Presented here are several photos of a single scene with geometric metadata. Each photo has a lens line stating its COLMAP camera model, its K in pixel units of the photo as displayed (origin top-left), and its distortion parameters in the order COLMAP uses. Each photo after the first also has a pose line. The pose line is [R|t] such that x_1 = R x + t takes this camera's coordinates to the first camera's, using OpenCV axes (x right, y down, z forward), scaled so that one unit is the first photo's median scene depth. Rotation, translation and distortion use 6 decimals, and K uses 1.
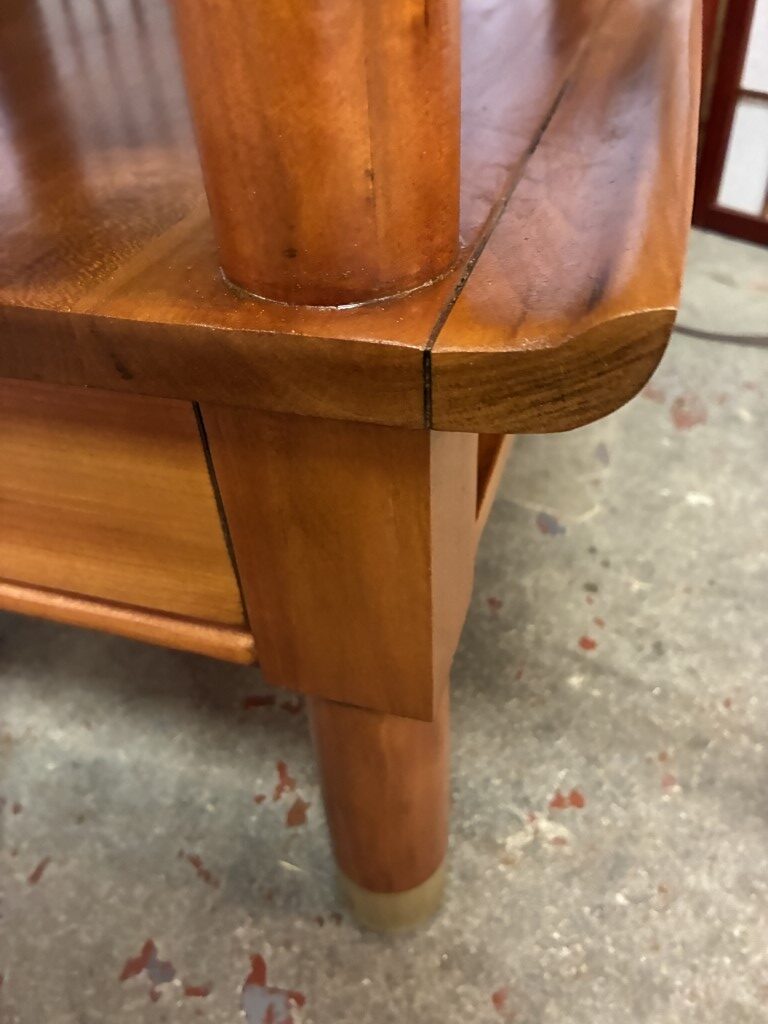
lens RADIAL K [[795.2, 0, 384.2], [0, 795.2, 522.2], [0, 0, 1]] dist [0.065880, -0.089170]
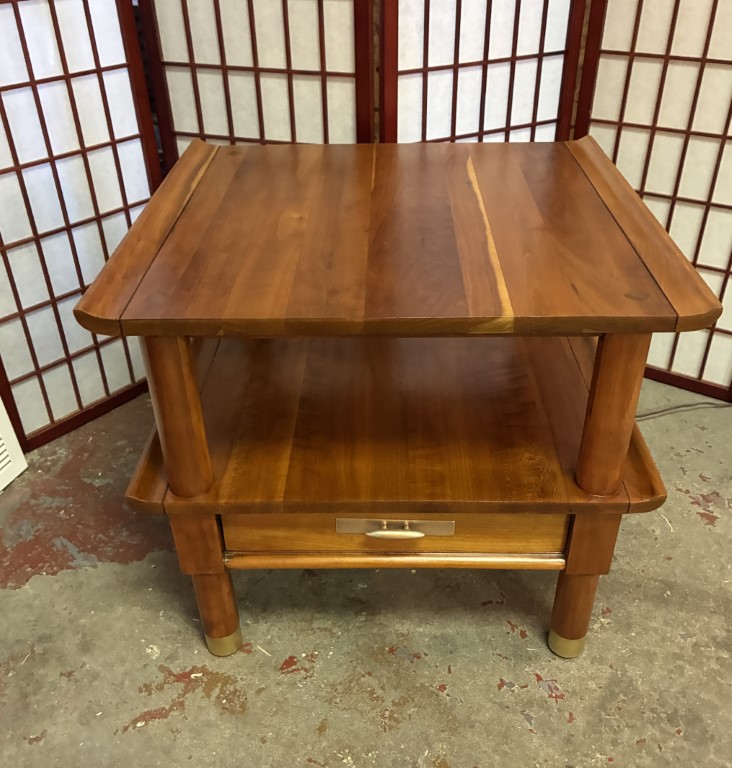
lens RADIAL K [[776.6, 0, 375.3], [0, 776.6, 407.7], [0, 0, 1]] dist [0.011297, 0.029995]
pose [[0.959019, -0.122928, 0.255286, -1.291618], [0.153907, 0.982482, -0.105081, -0.233716], [-0.237897, 0.140065, 0.961138, -1.749861]]
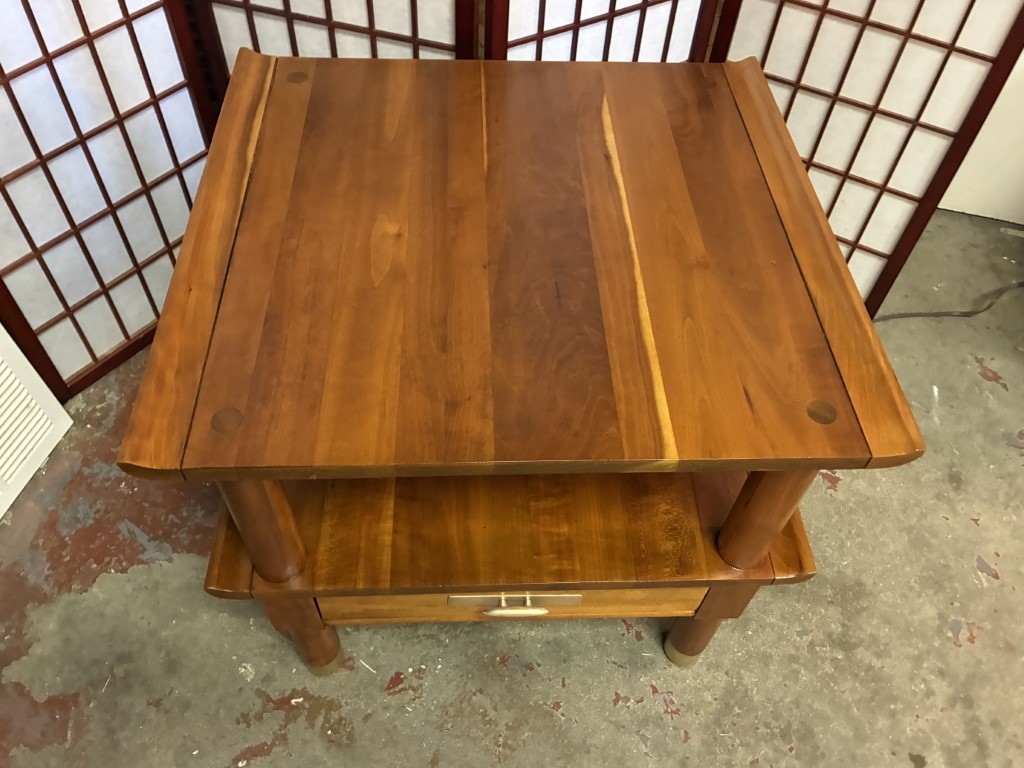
lens RADIAL K [[797.4, 0, 511.3], [0, 797.4, 387.2], [0, 0, 1]] dist [0.028357, -0.009617]
pose [[0.937207, -0.204310, 0.282668, -1.183534], [0.149436, 0.967529, 0.203855, -1.151947], [-0.315139, -0.148813, 0.937306, -1.388193]]
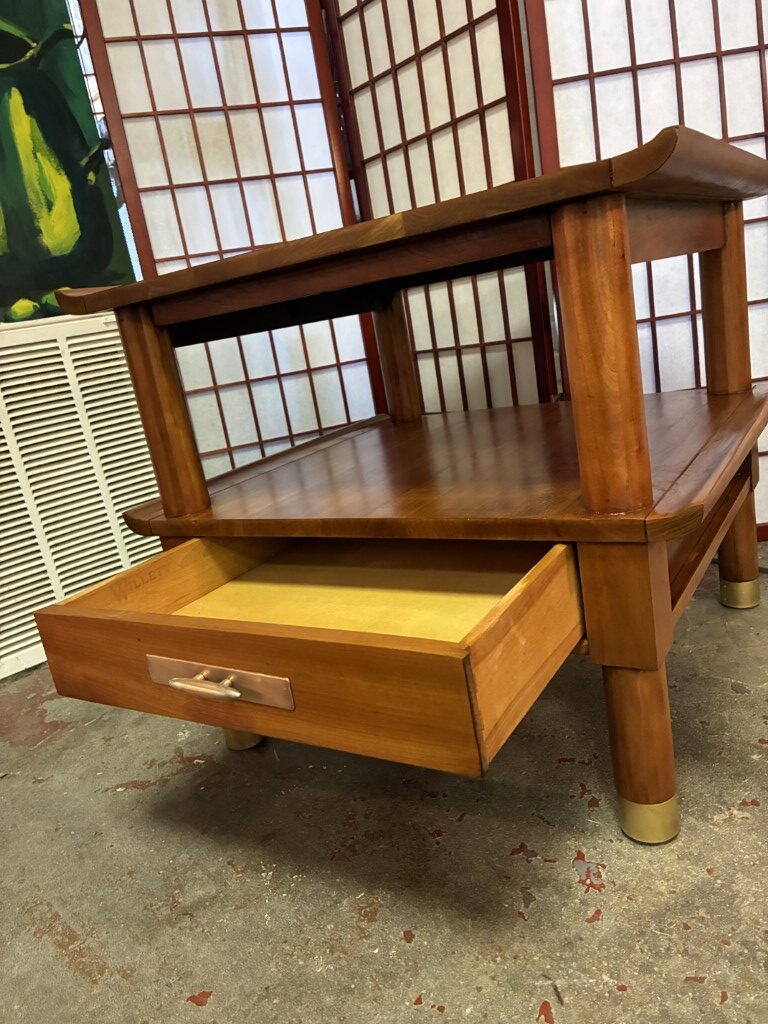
lens RADIAL K [[768.9, 0, 379.0], [0, 768.9, 511.3], [0, 0, 1]] dist [0.077471, -0.110247]
pose [[0.958182, -0.043523, -0.282830, -0.047244], [-0.079474, 0.909010, -0.409127, 0.557073], [0.274901, 0.414496, 0.867538, -1.061965]]
